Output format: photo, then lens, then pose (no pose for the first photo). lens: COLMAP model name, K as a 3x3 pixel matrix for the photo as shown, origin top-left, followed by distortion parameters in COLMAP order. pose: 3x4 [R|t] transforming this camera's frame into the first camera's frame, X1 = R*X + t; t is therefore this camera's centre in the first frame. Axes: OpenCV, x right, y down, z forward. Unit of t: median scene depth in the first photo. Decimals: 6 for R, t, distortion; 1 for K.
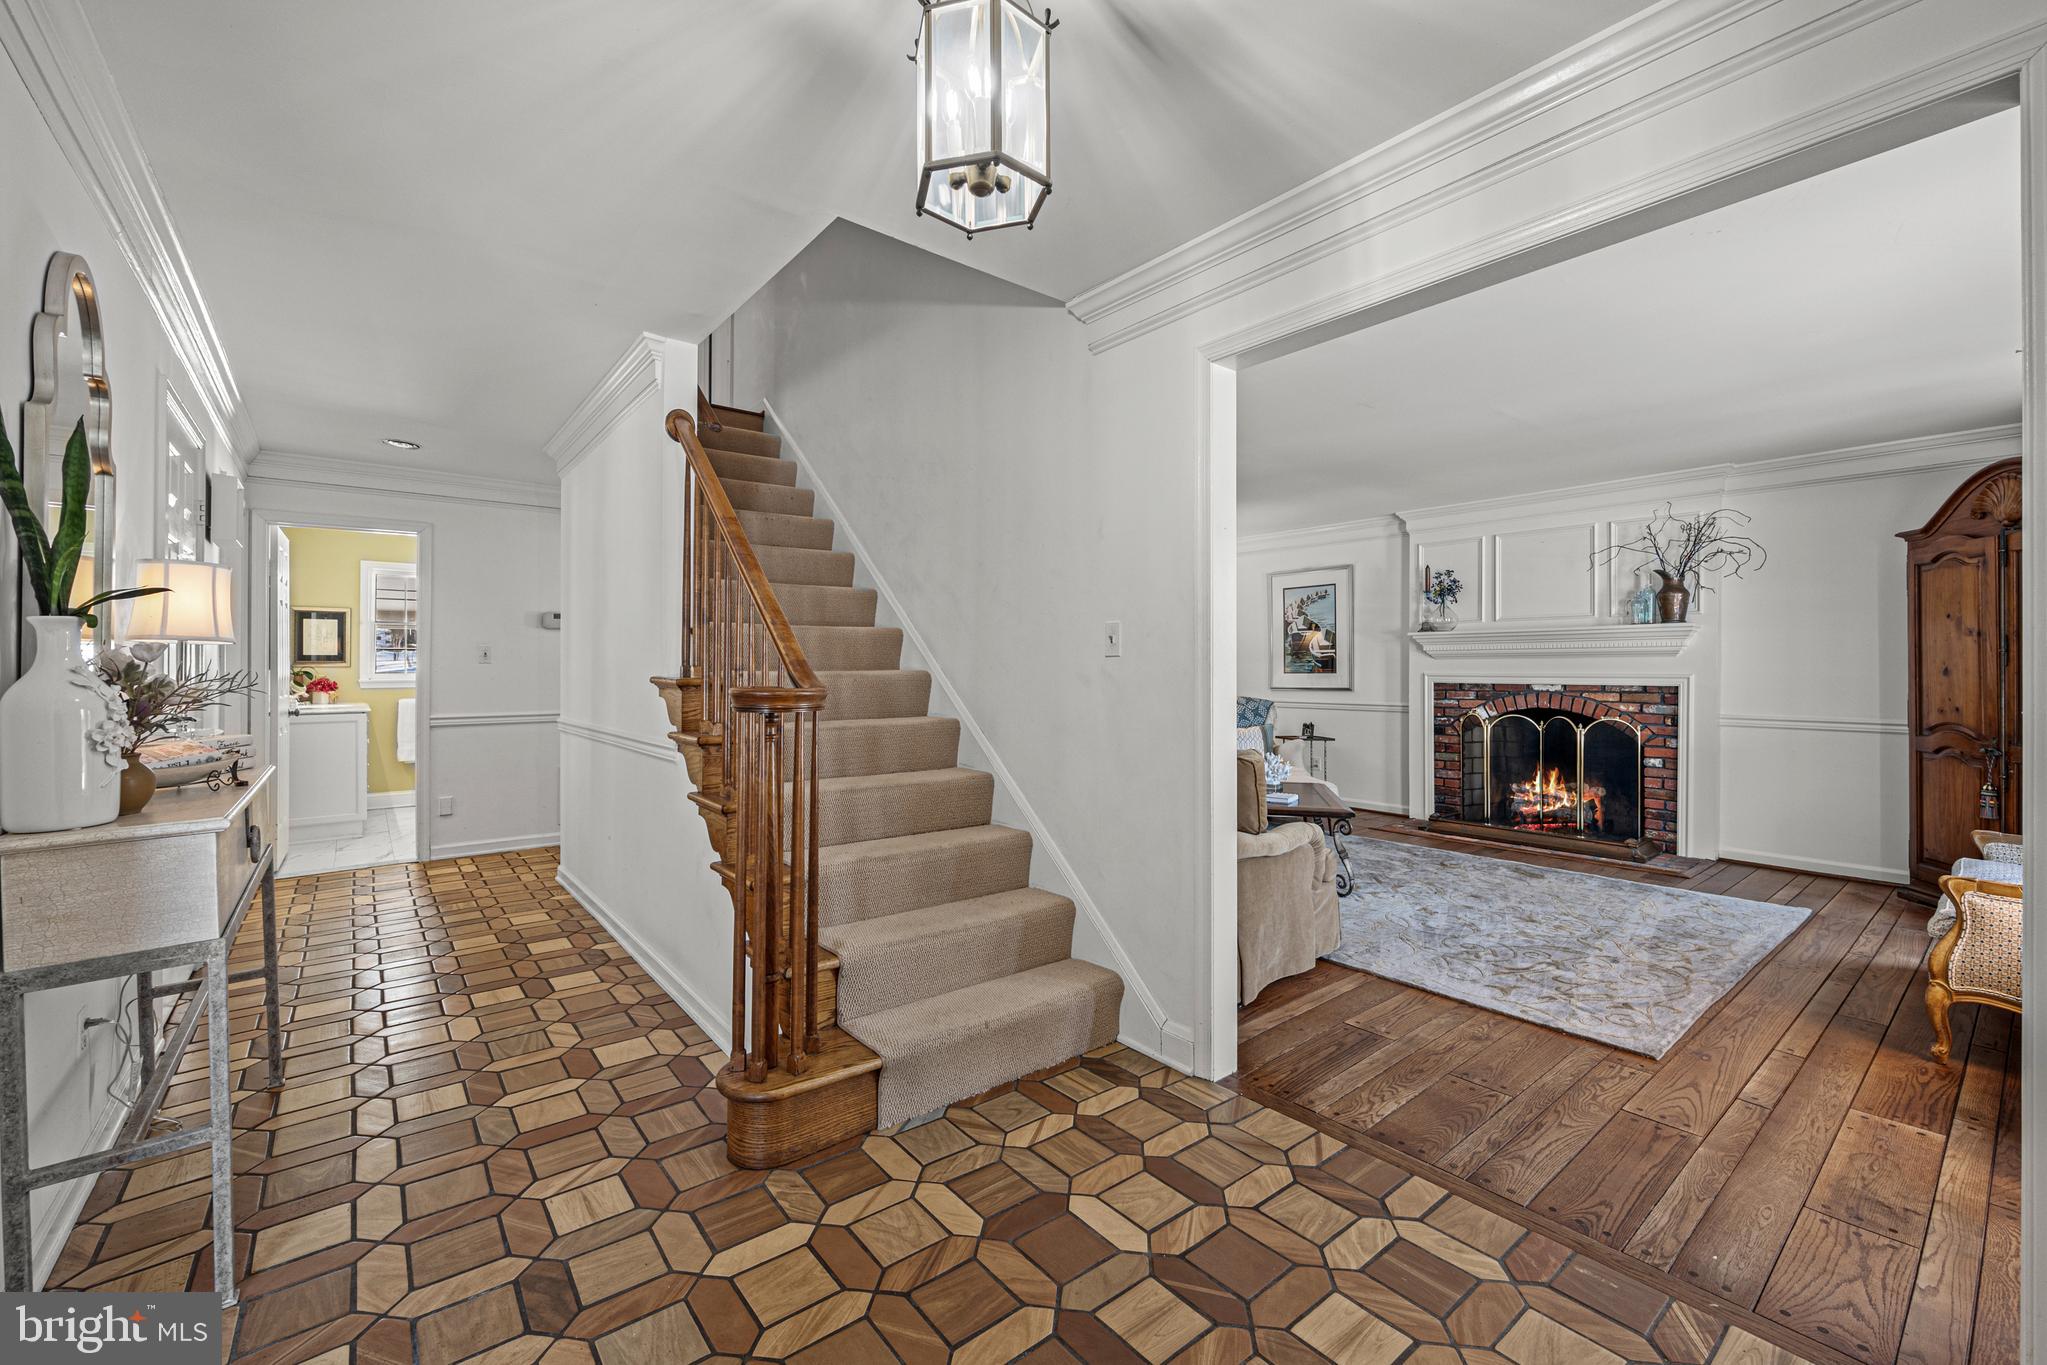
lens RADIAL K [[828.4, 0, 1023.5], [0, 828.4, 682.5], [0, 0, 1]] dist [-0.000571, 0.000029]
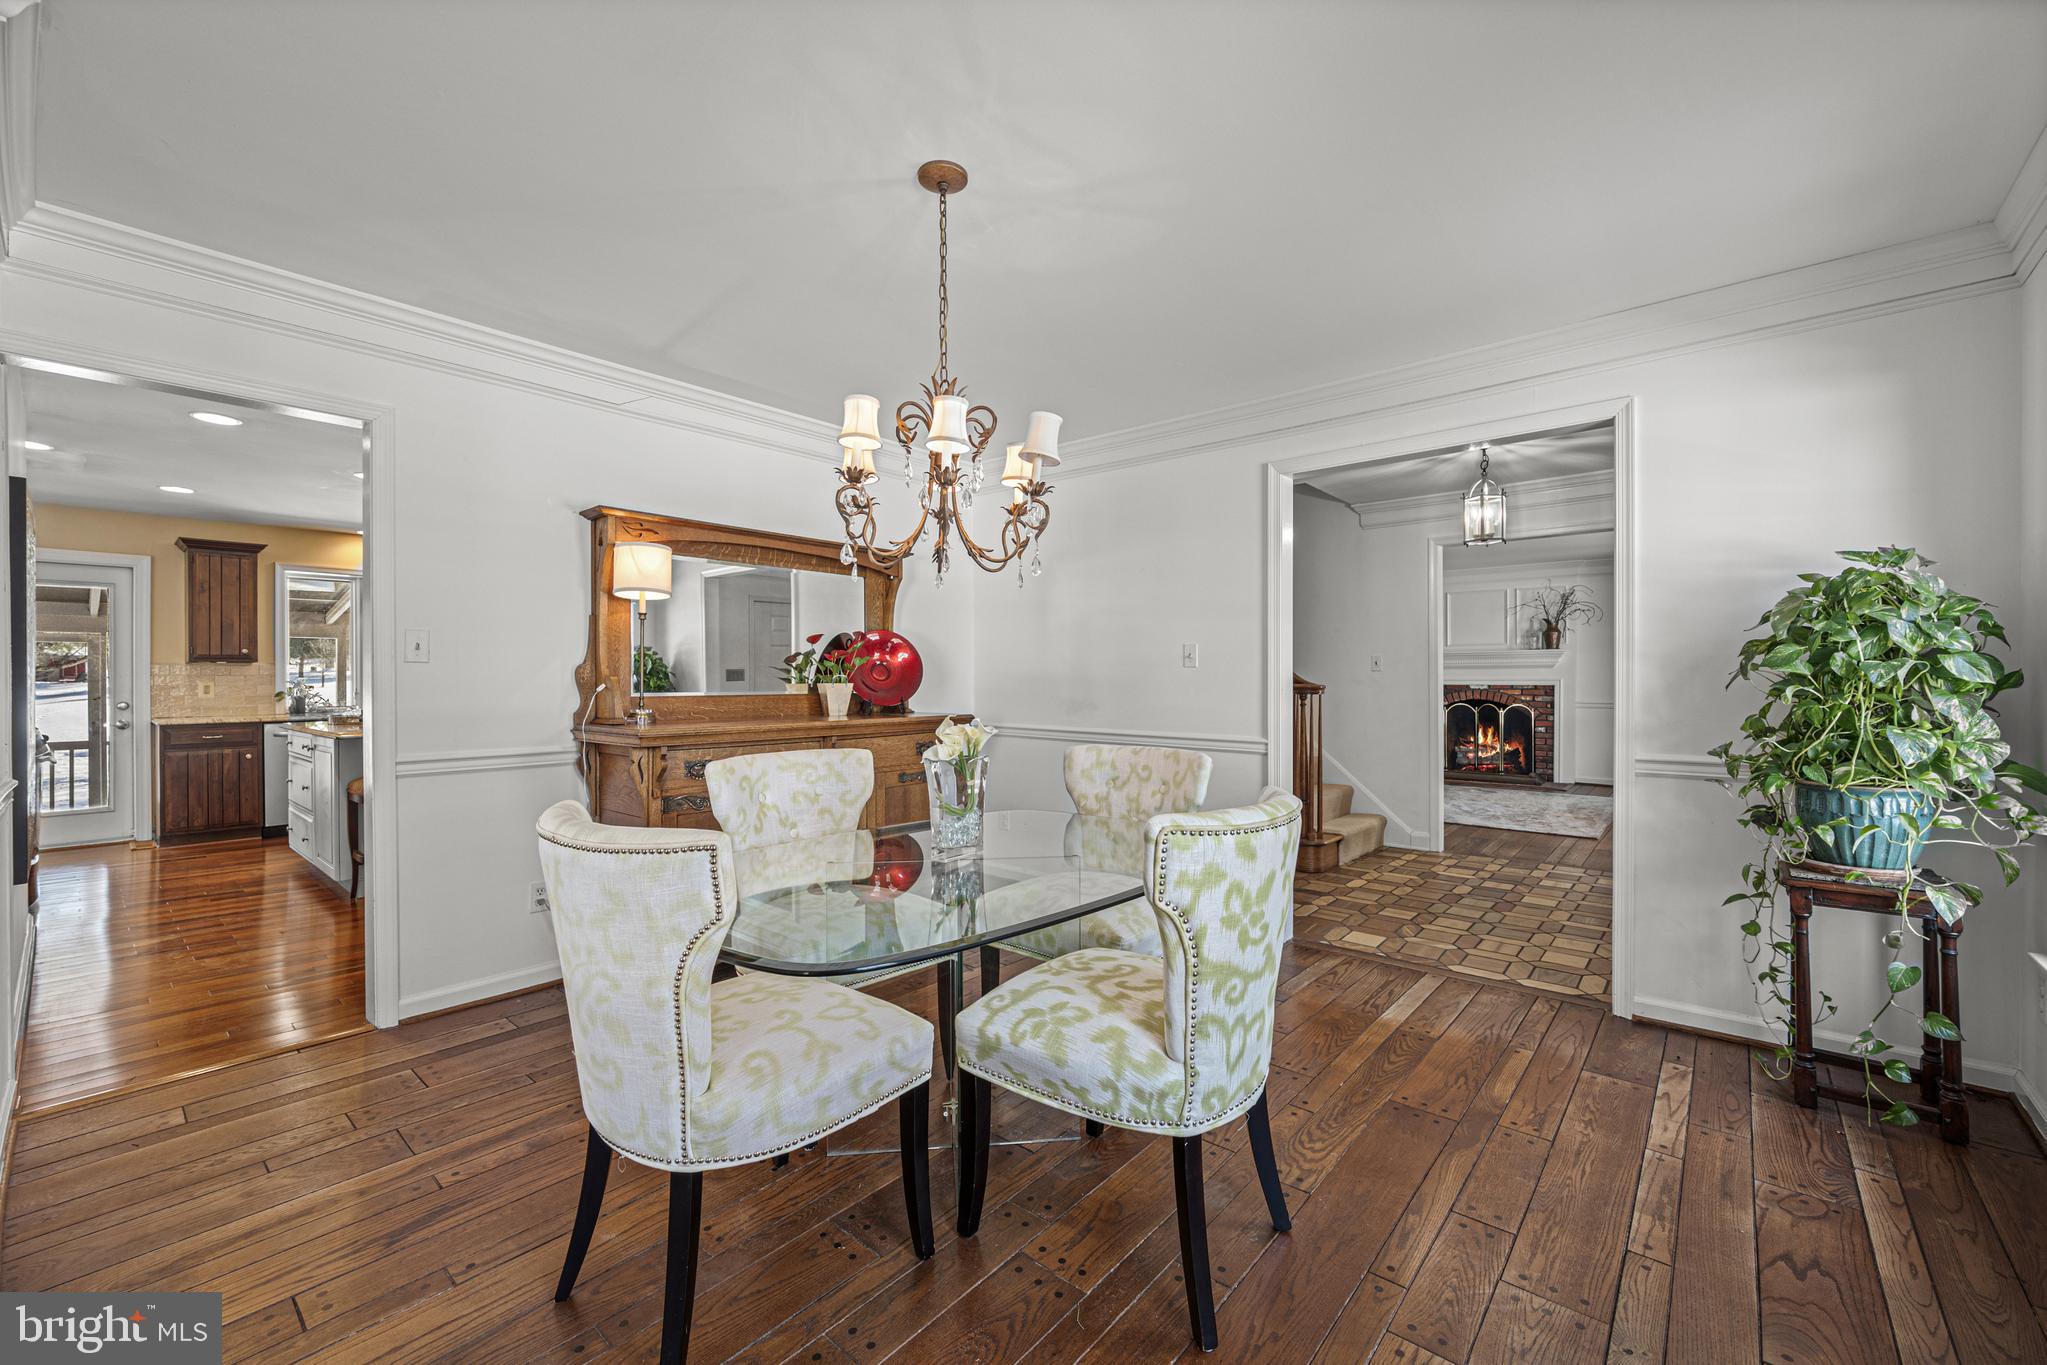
lens RADIAL K [[828.4, 0, 1023.5], [0, 828.4, 682.5], [0, 0, 1]] dist [-0.000571, 0.000029]
pose [[0.982084, -0.000503, 0.188442, -0.641977], [0.001313, 0.999990, -0.004173, 0.004419], [-0.188438, 0.004346, 0.982075, -0.507892]]
